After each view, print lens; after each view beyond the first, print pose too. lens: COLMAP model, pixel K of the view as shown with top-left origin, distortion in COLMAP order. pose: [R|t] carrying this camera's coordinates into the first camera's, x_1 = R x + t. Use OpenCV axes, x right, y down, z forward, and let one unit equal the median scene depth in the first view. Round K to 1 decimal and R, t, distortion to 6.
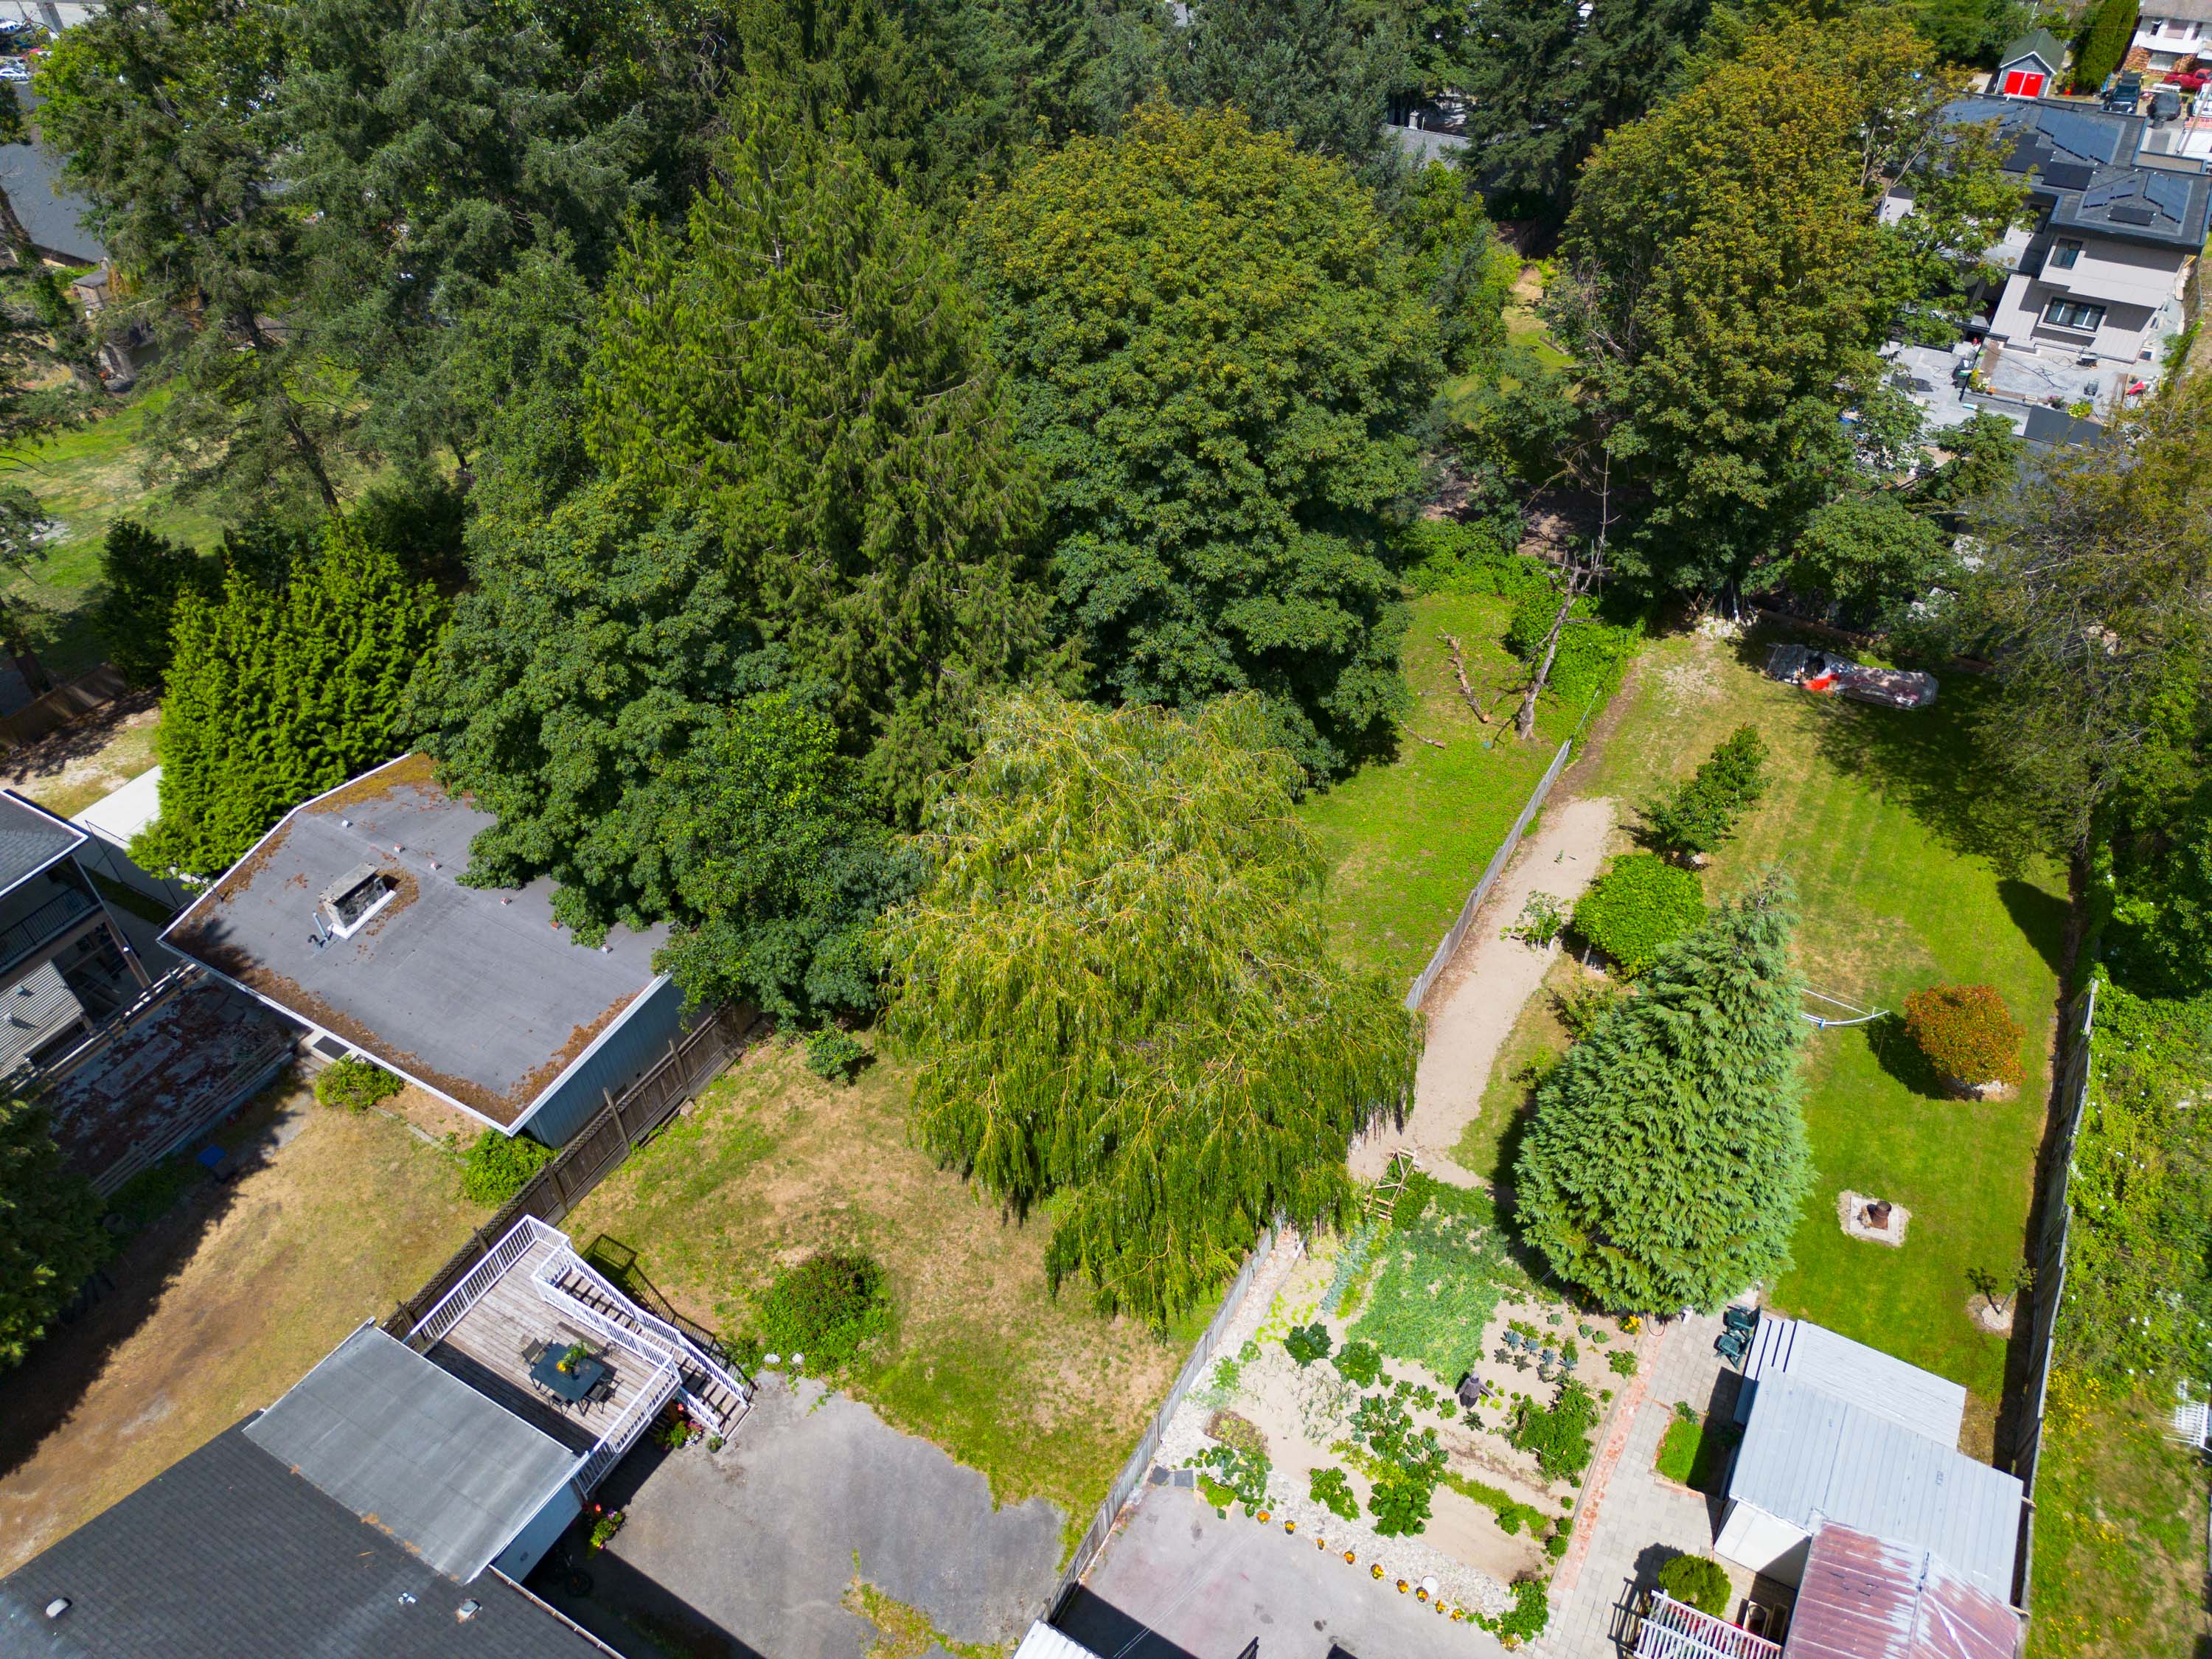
lens RADIAL K [[1573.9, 0, 1100.2], [0, 1573.9, 830.4], [0, 0, 1]] dist [0.061046, -0.057635]
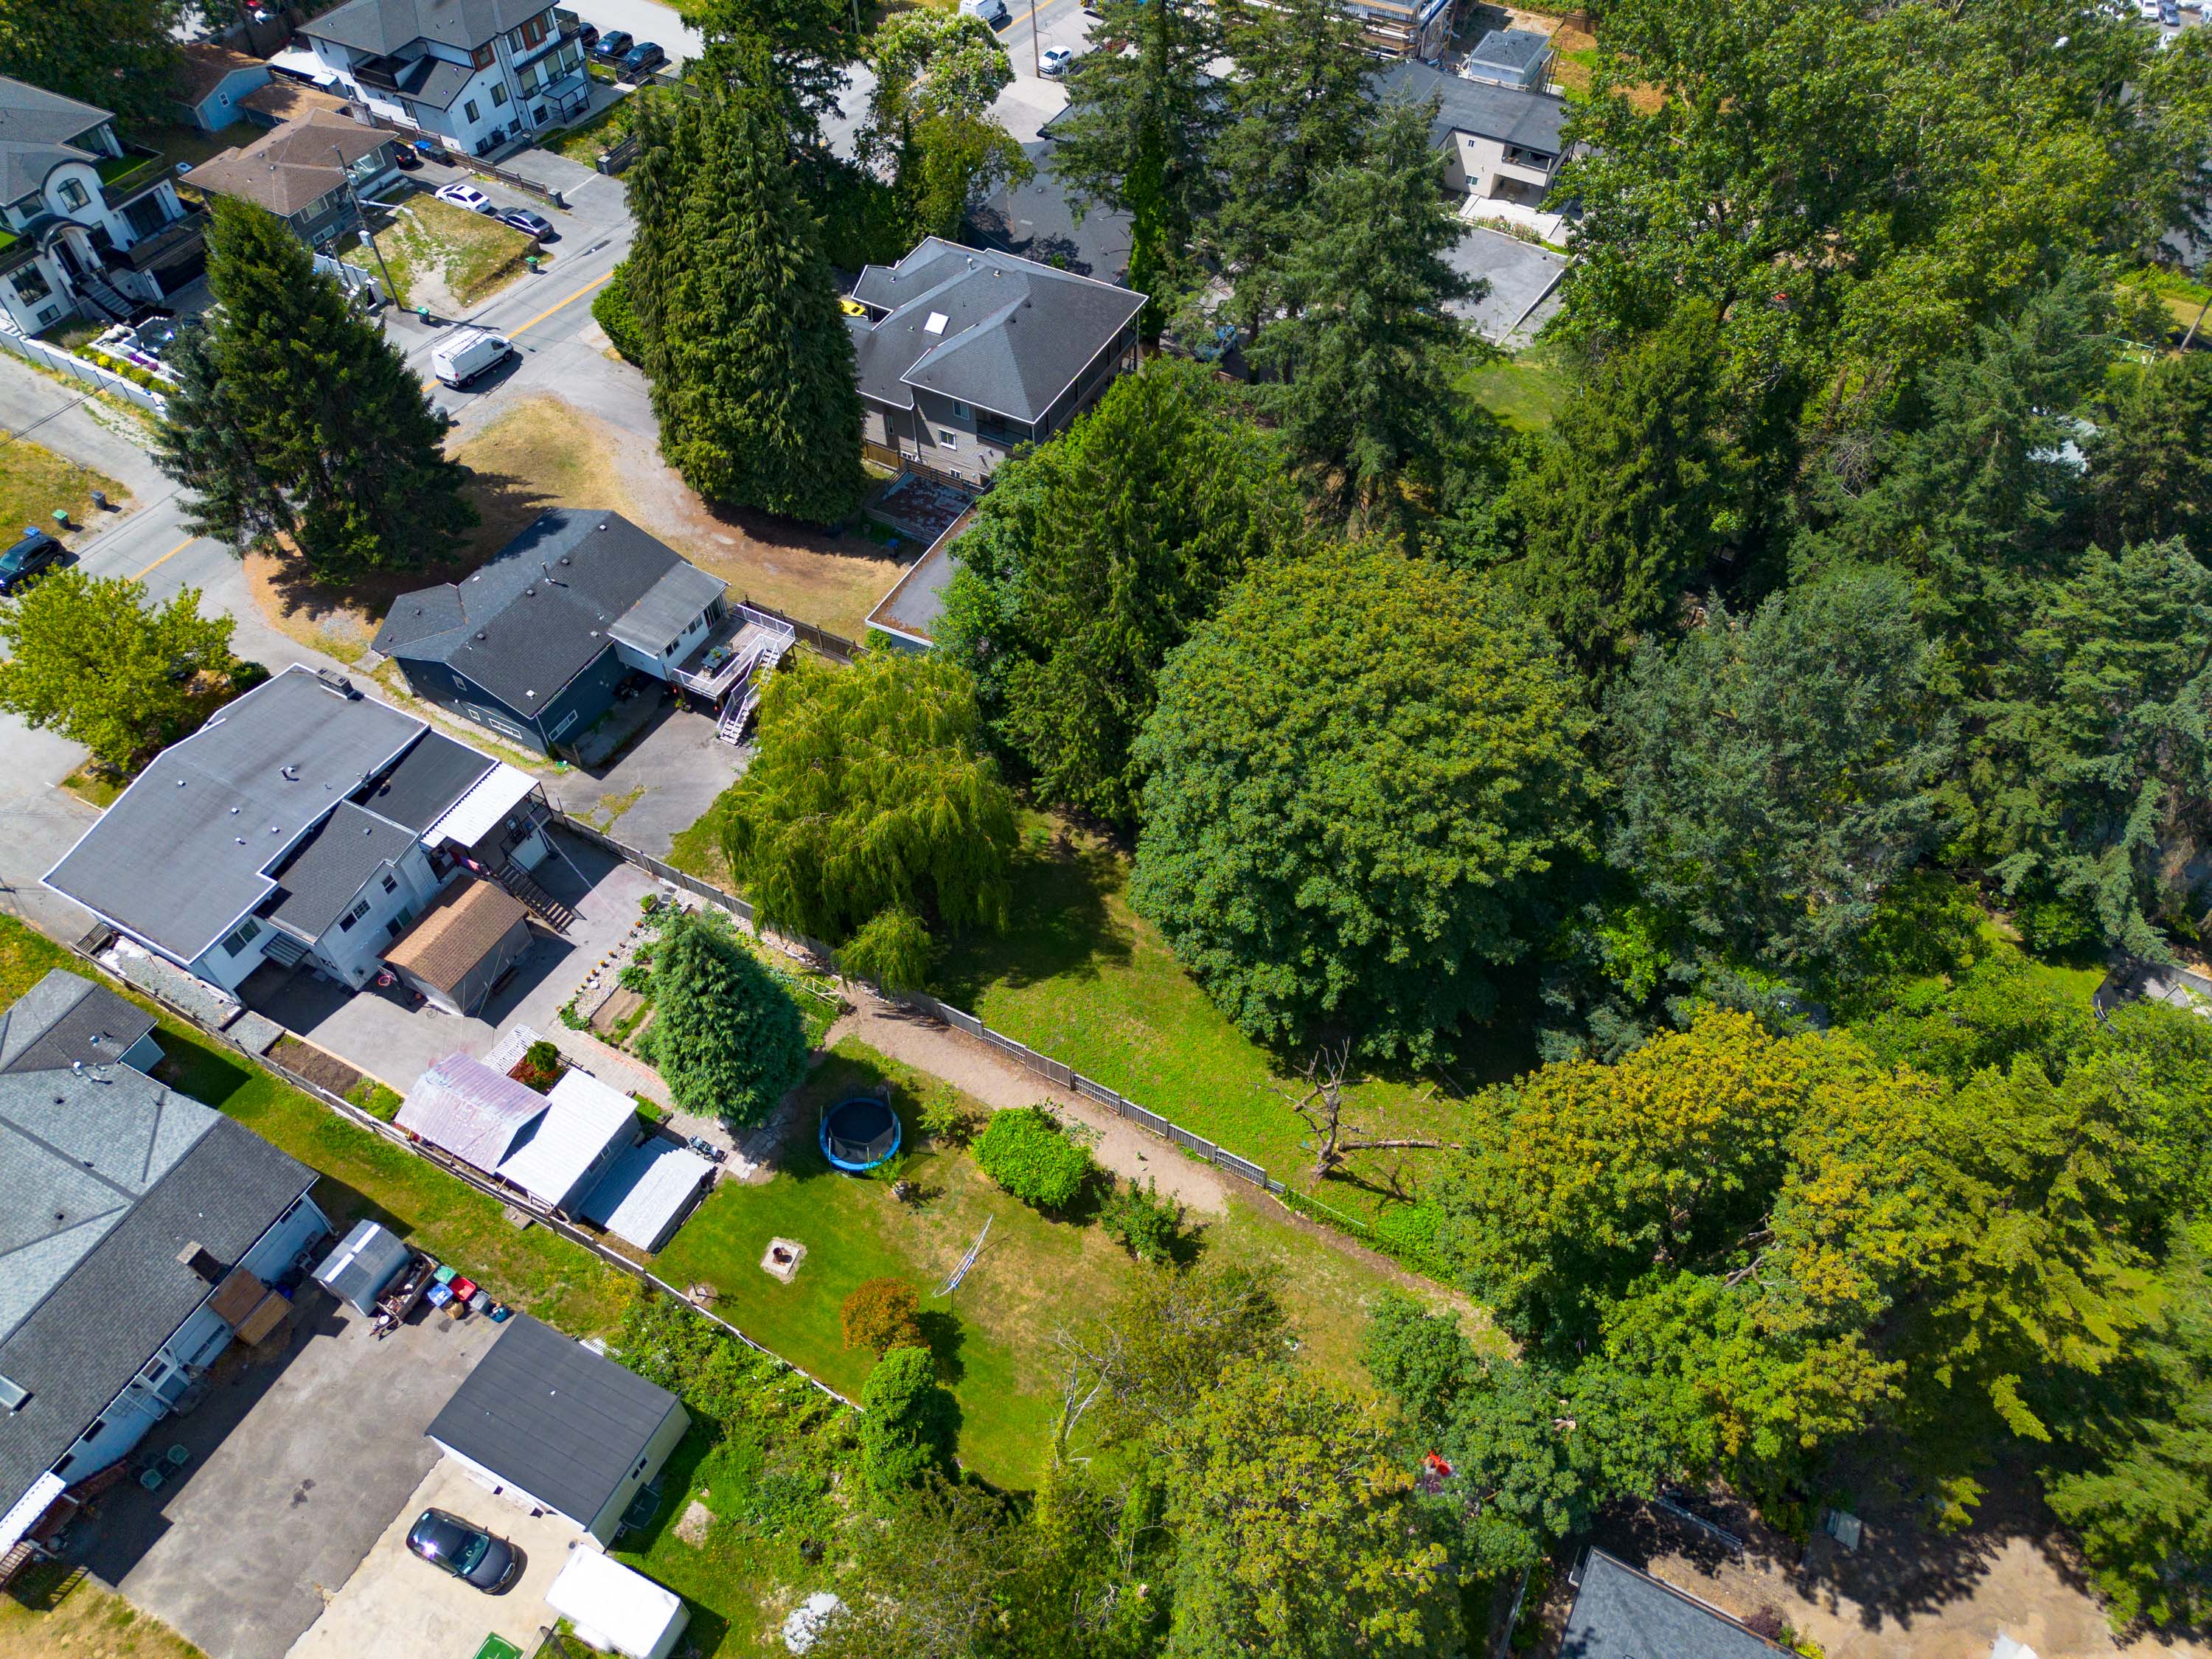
lens RADIAL K [[1573.9, 0, 1100.2], [0, 1573.9, 830.4], [0, 0, 1]] dist [0.061046, -0.057635]
pose [[0.032750, 0.781434, -0.623128, 1.035583], [-0.668597, 0.480550, 0.567494, -0.959949], [0.742904, 0.398036, 0.538202, 0.202500]]
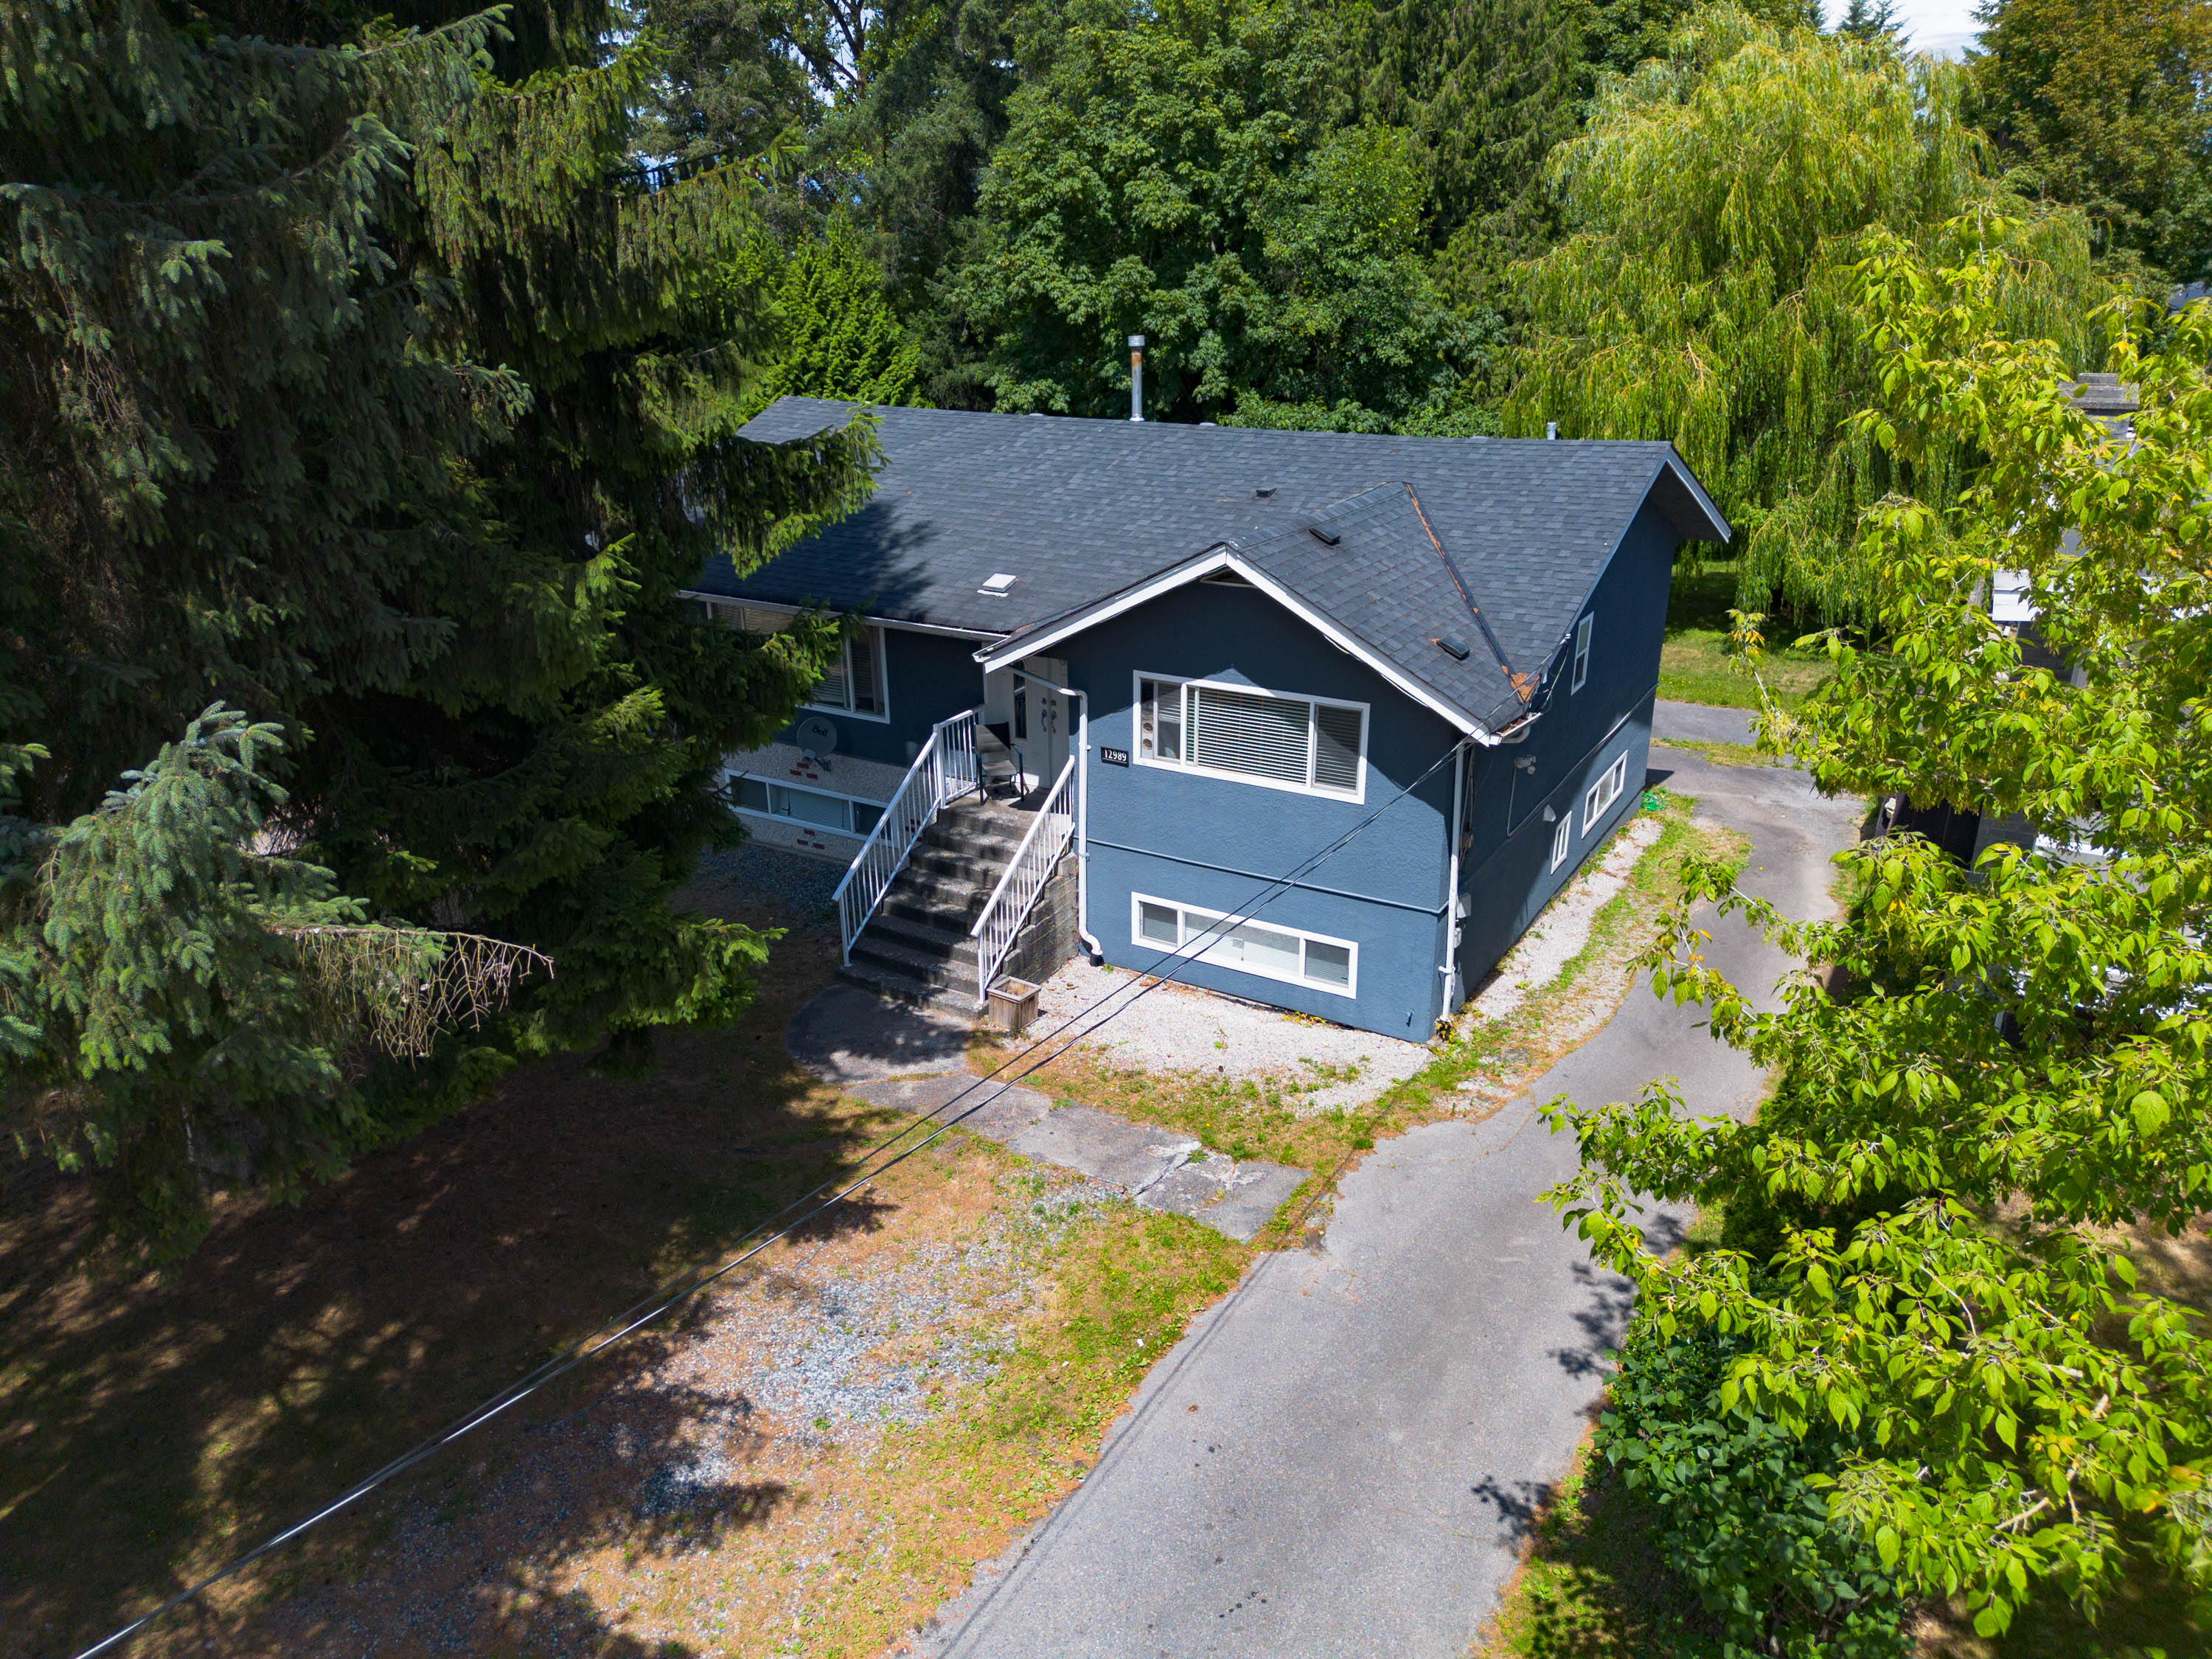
lens RADIAL K [[1573.9, 0, 1100.2], [0, 1573.9, 830.4], [0, 0, 1]] dist [0.061046, -0.057635]
pose [[0.999910, 0.008175, -0.010680, -0.322398], [-0.011520, 0.930409, -0.366342, 0.616420], [0.006941, 0.366432, 0.930419, 0.198424]]
